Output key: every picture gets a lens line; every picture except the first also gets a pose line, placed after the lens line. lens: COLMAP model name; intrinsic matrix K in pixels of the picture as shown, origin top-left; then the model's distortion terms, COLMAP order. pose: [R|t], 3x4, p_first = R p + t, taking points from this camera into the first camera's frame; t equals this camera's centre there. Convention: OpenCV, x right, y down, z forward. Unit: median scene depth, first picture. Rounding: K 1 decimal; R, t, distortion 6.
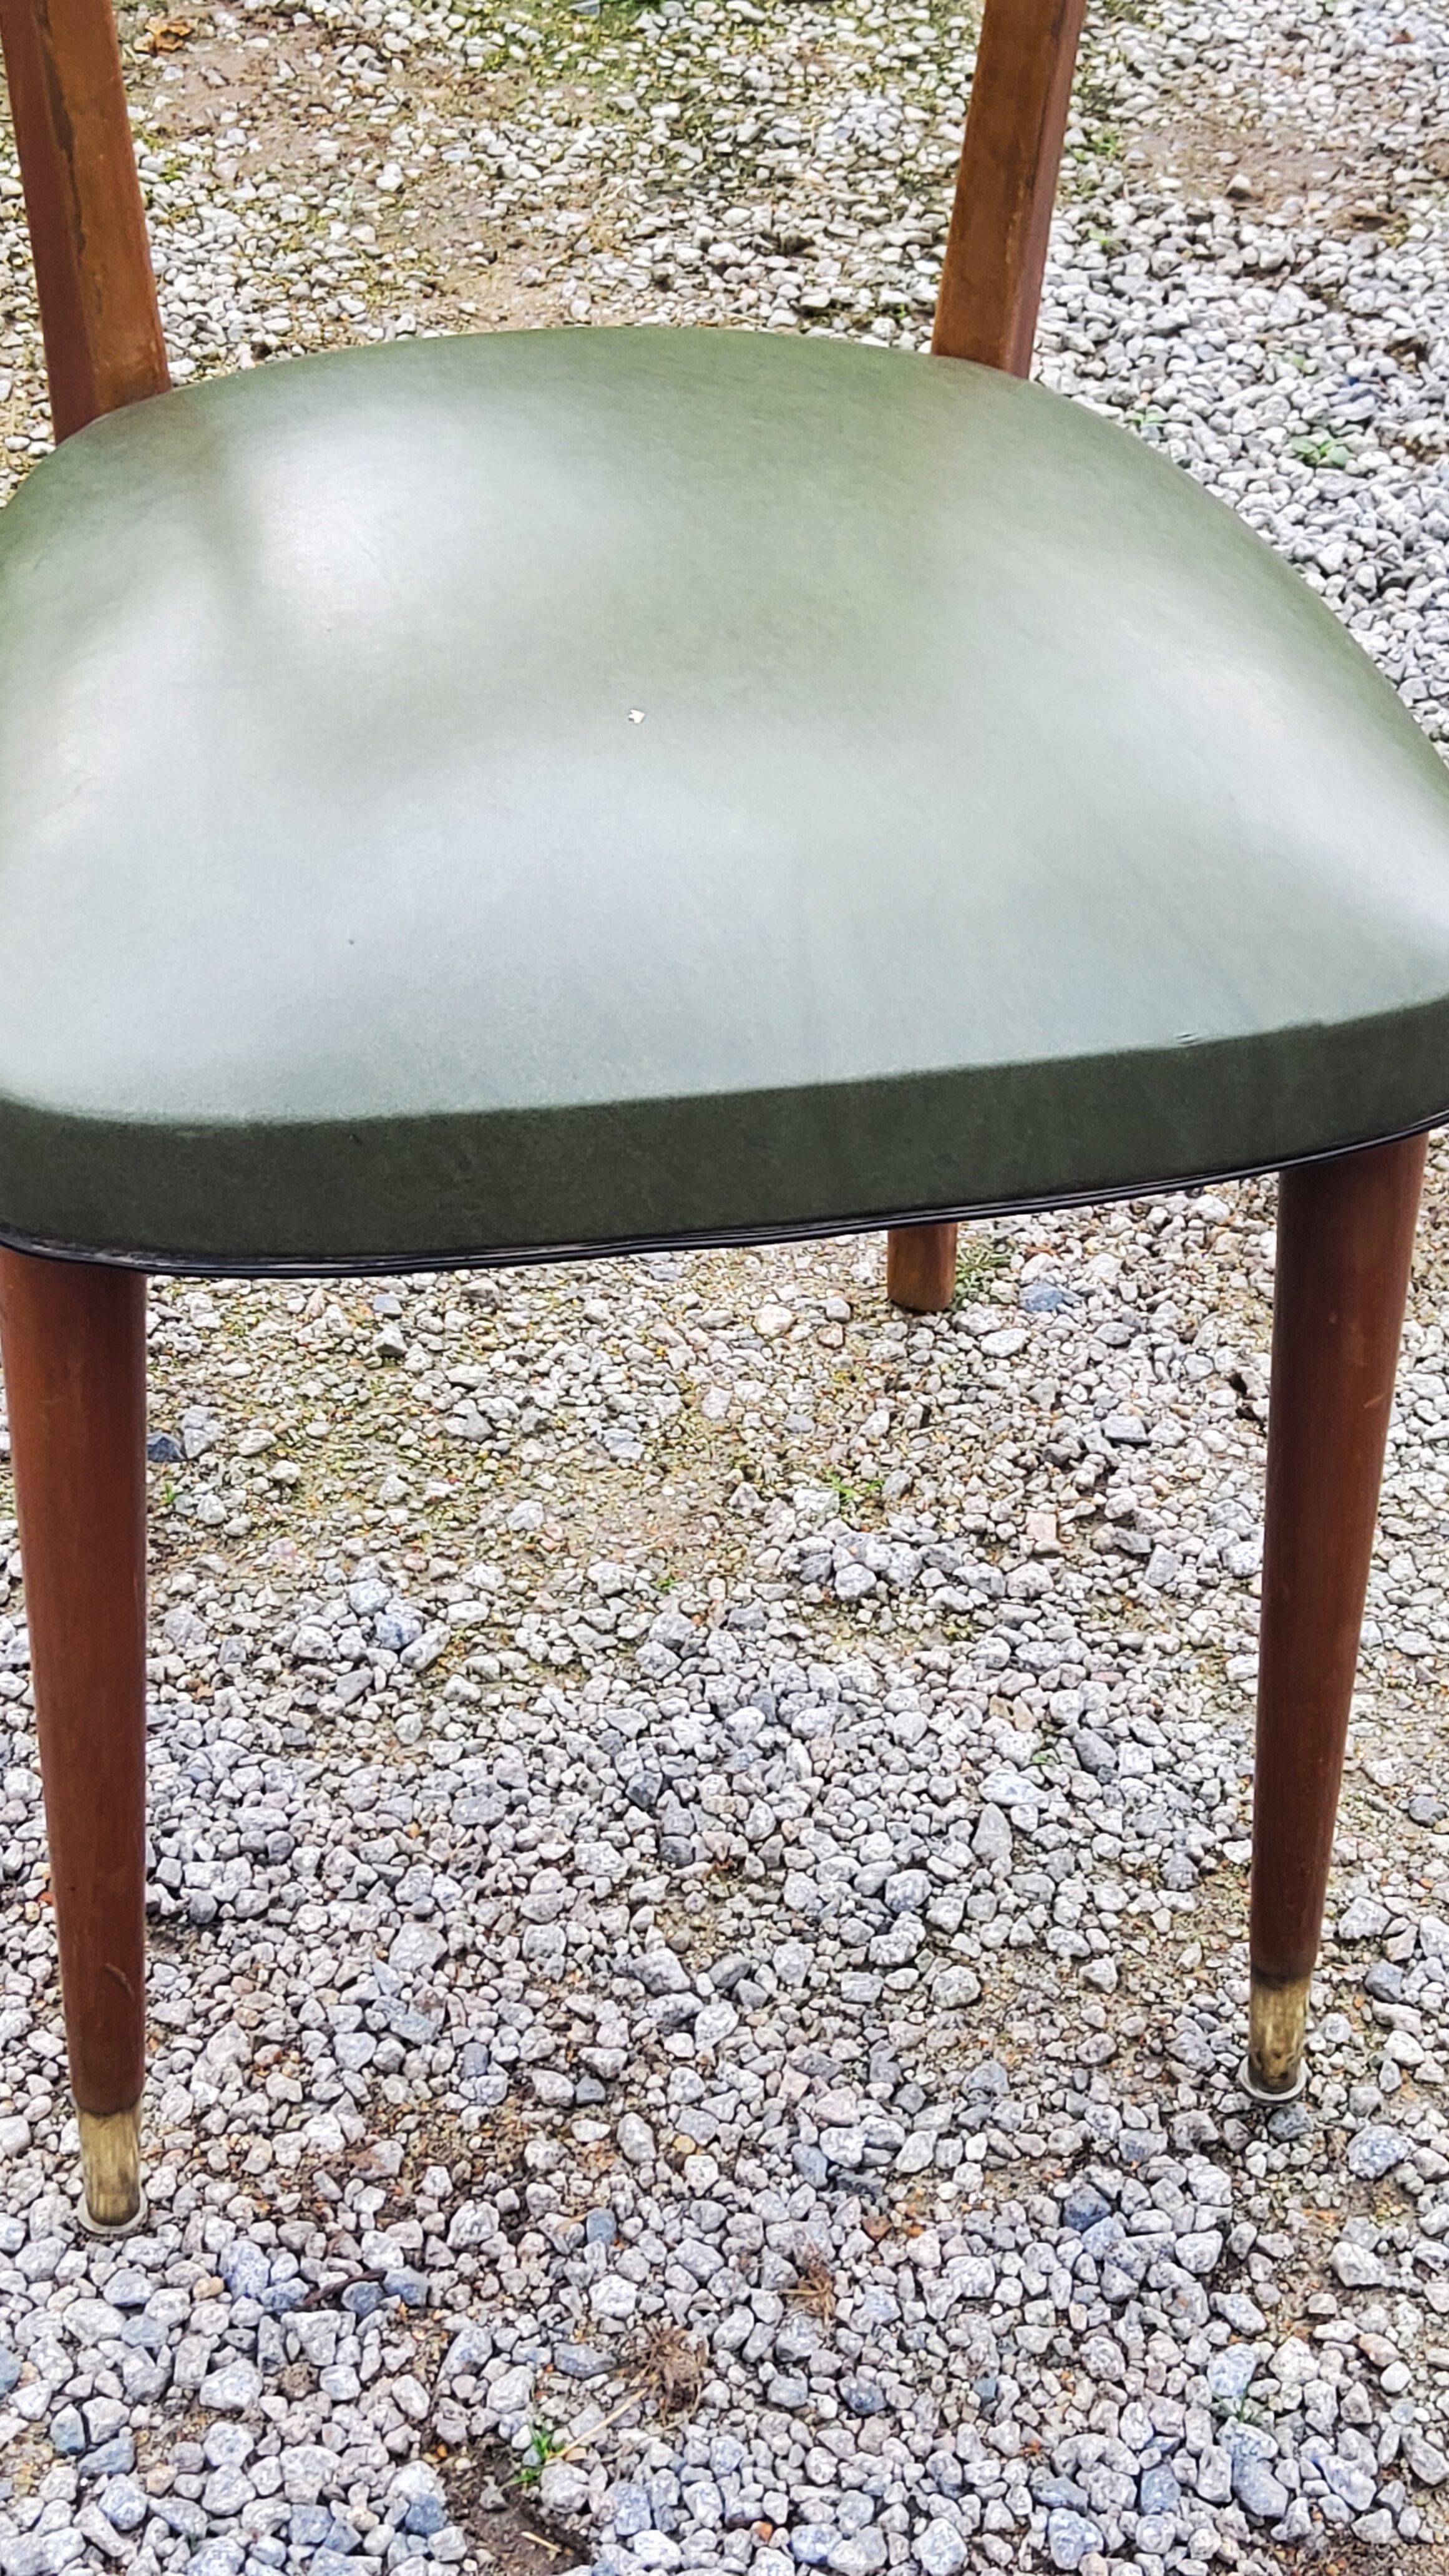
lens RADIAL K [[3872.7, 0, 739.0], [0, 3872.7, 1251.3], [0, 0, 1]] dist [0.194659, -0.570207]
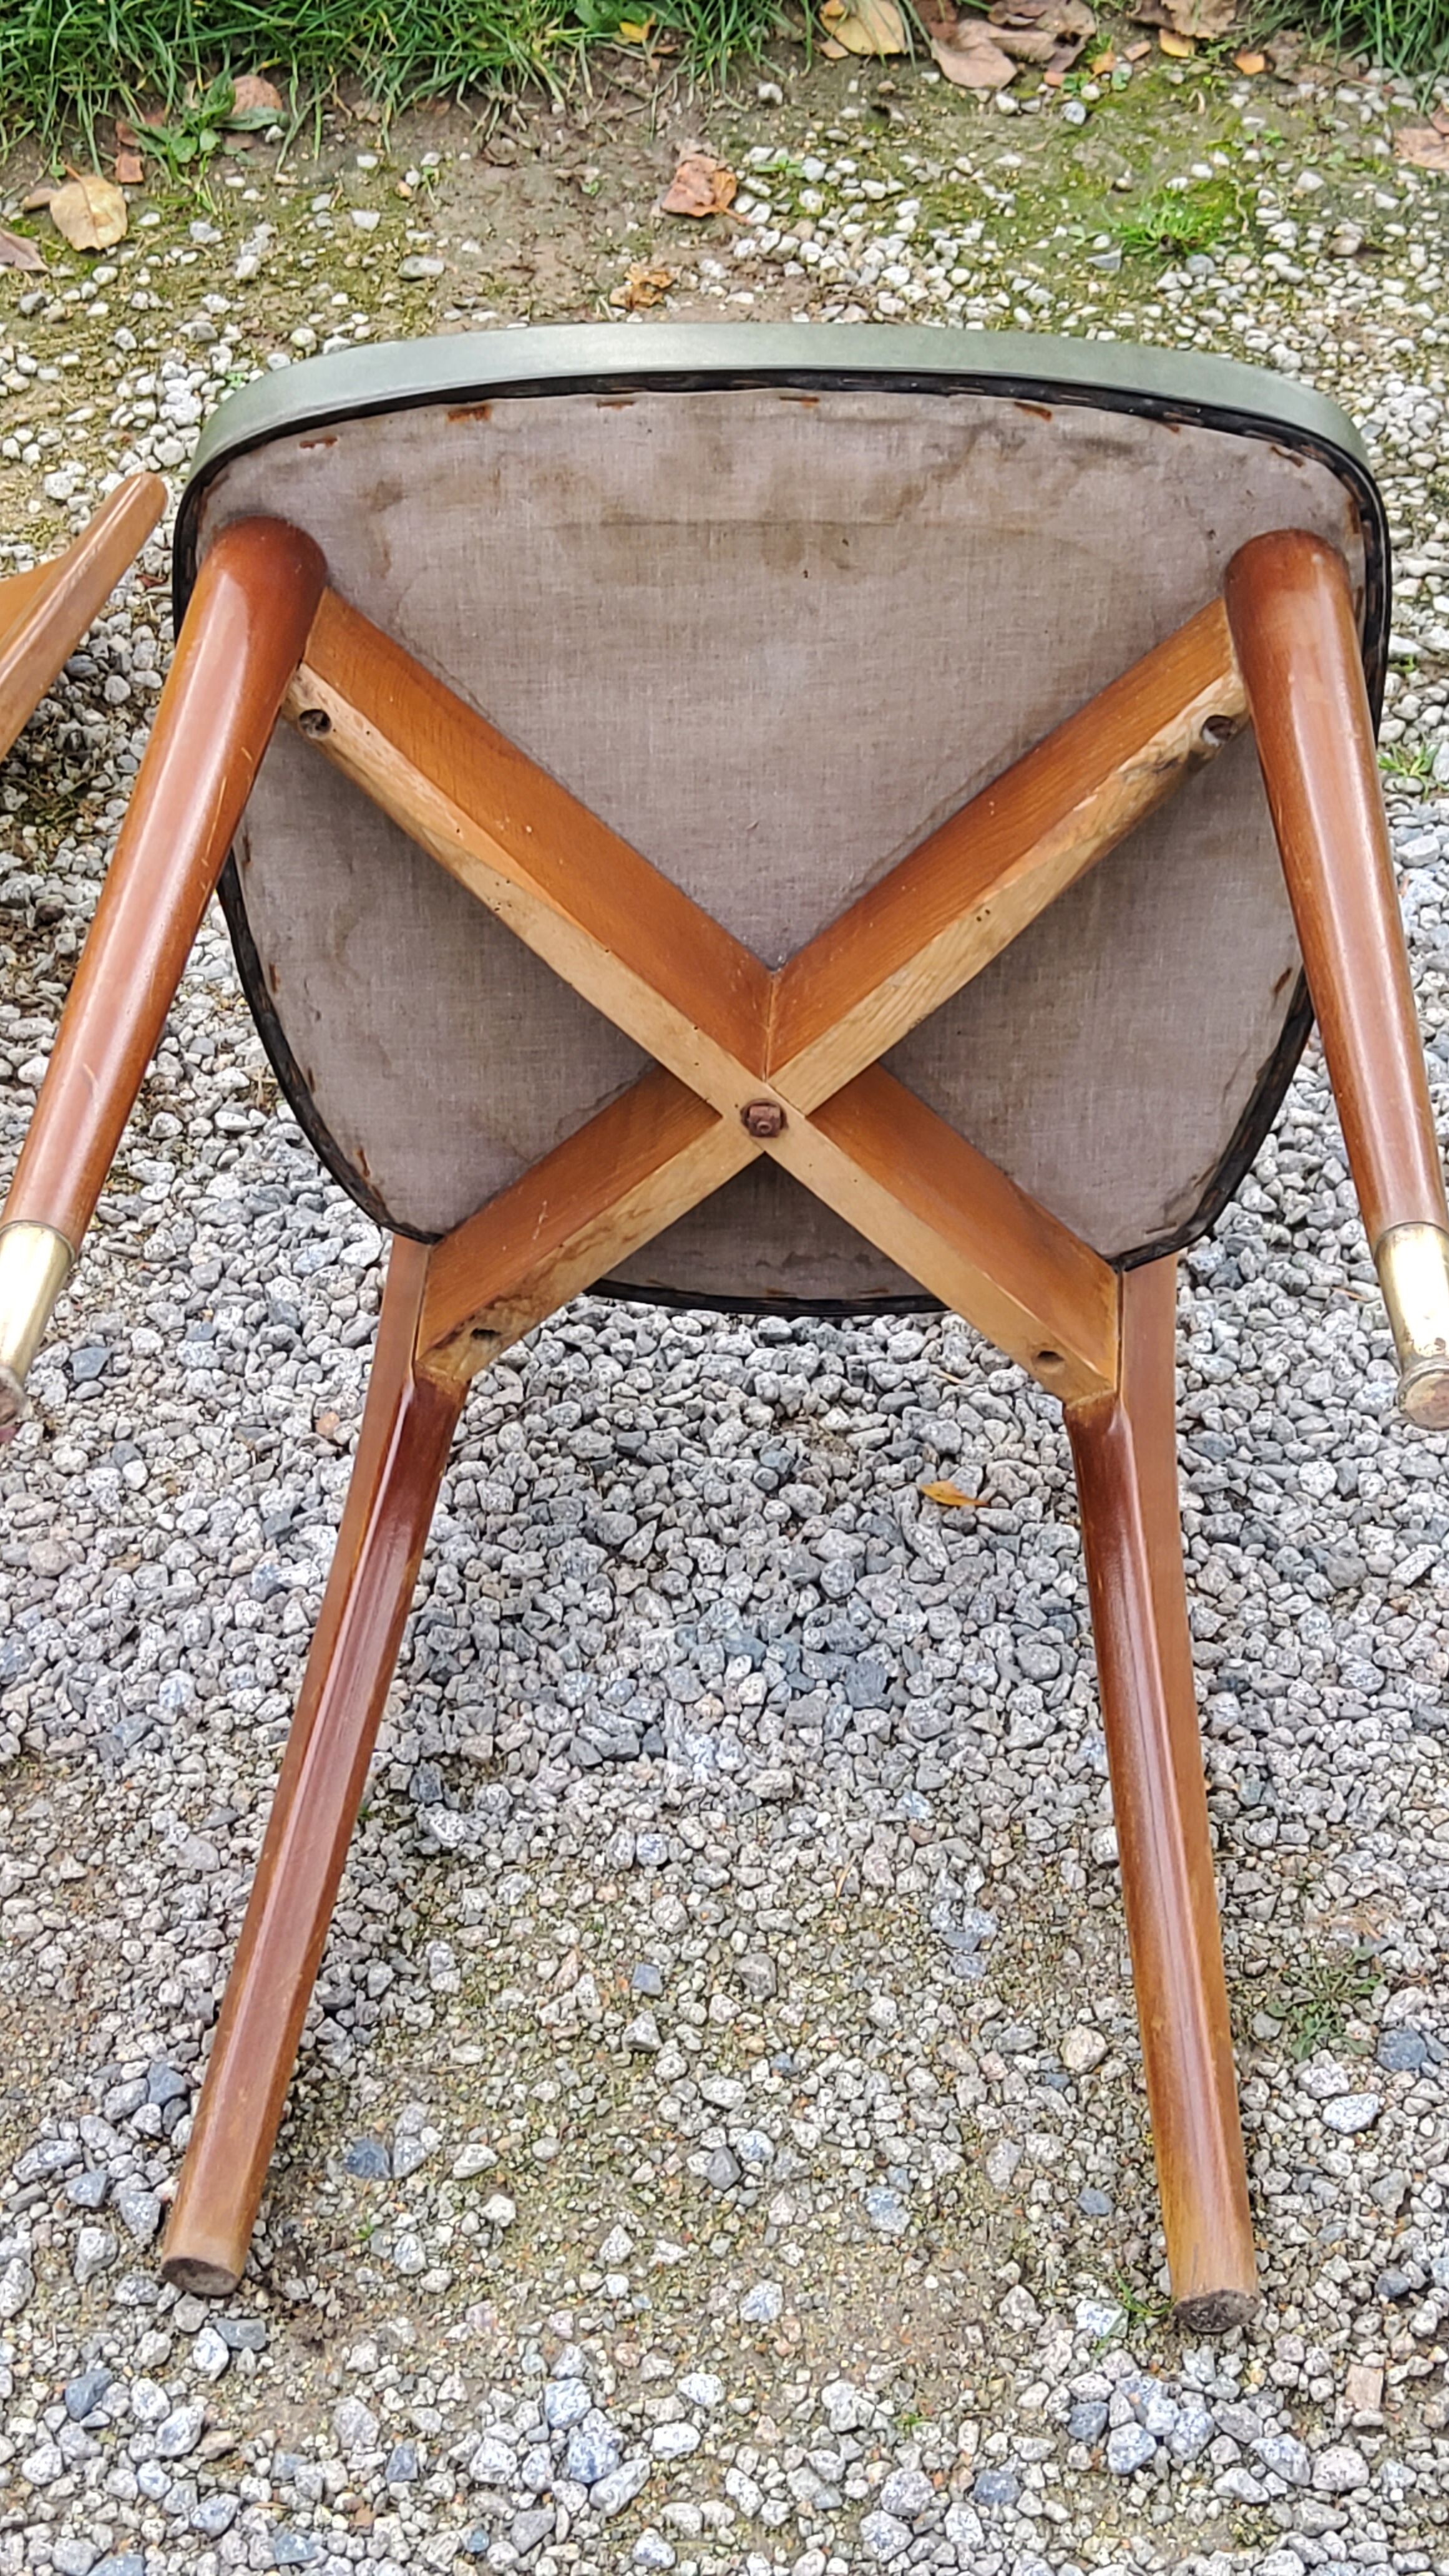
lens RADIAL K [[3872.7, 0, 739.0], [0, 3872.7, 1251.3], [0, 0, 1]] dist [0.194659, -0.570207]
pose [[0.985837, 0.077609, -0.148666, 0.050979], [-0.072803, 0.996641, 0.037505, -0.194969], [0.151078, -0.026151, 0.988176, 0.139311]]
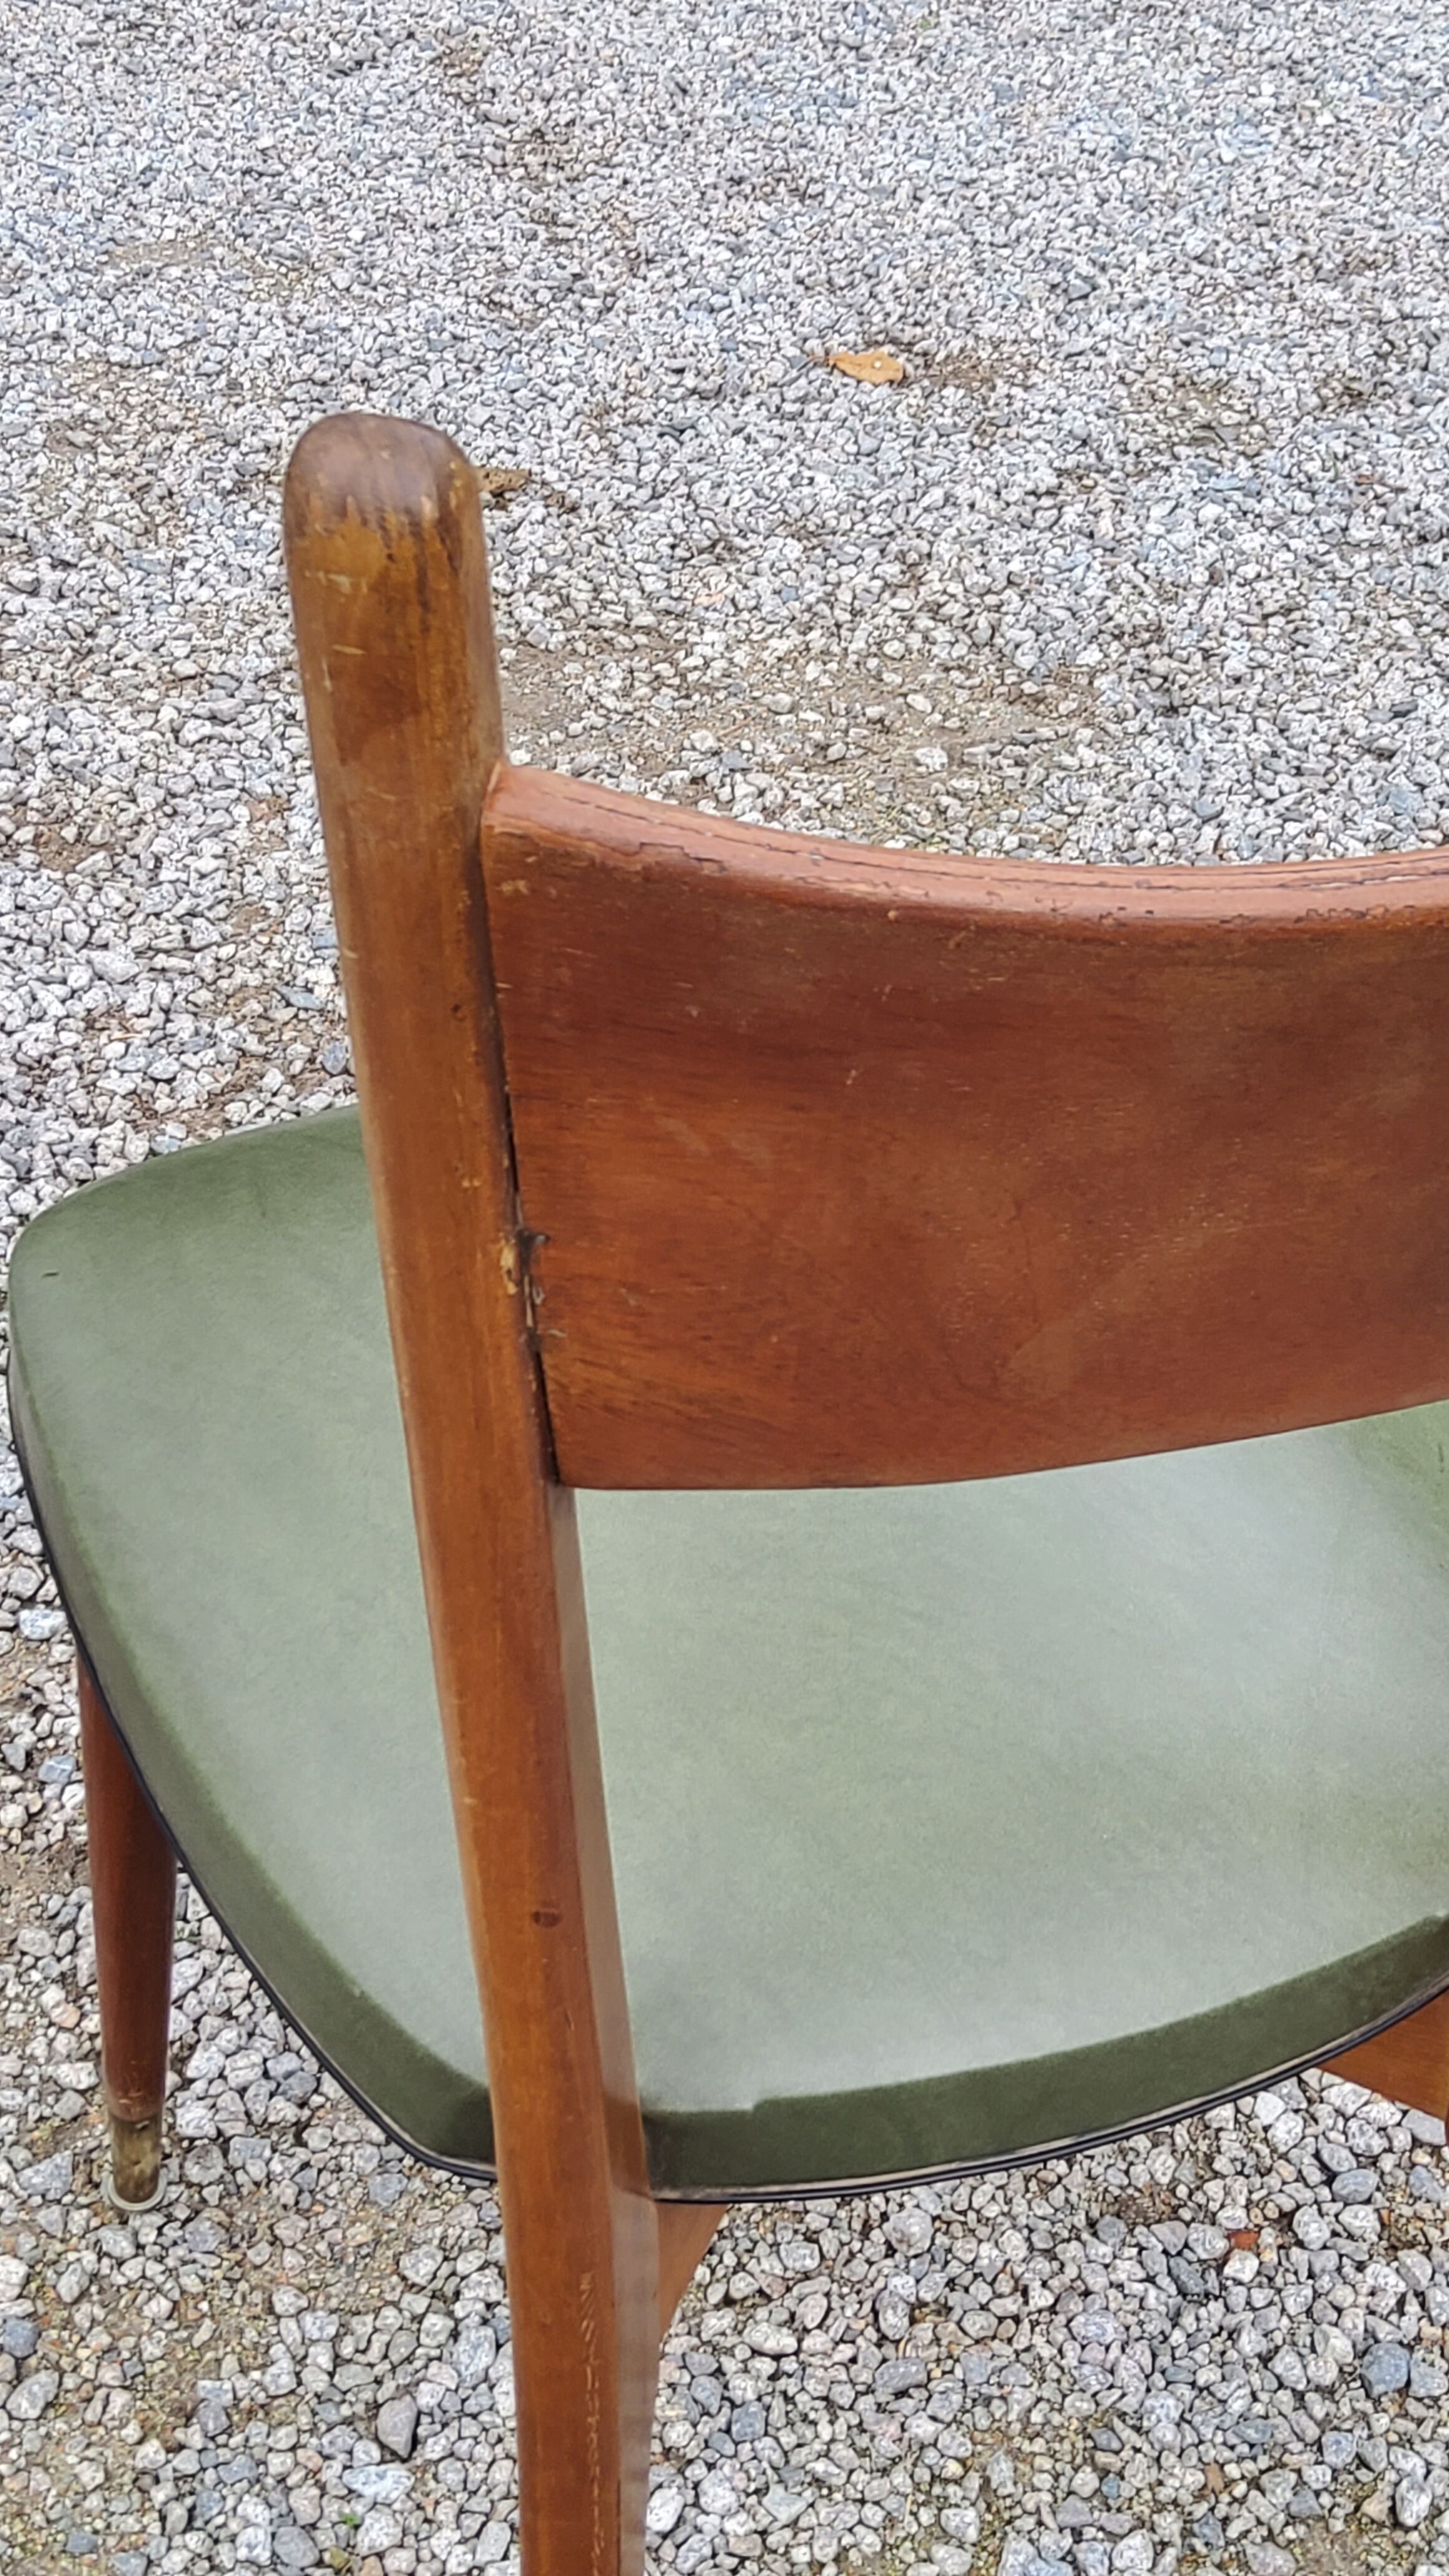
lens RADIAL K [[3872.7, 0, 739.0], [0, 3872.7, 1251.3], [0, 0, 1]] dist [0.194659, -0.570207]
pose [[-0.981523, 0.056163, -0.182917, 0.132750], [-0.167213, 0.212963, 0.962646, -0.819294], [0.093020, 0.975445, -0.199637, 0.825259]]
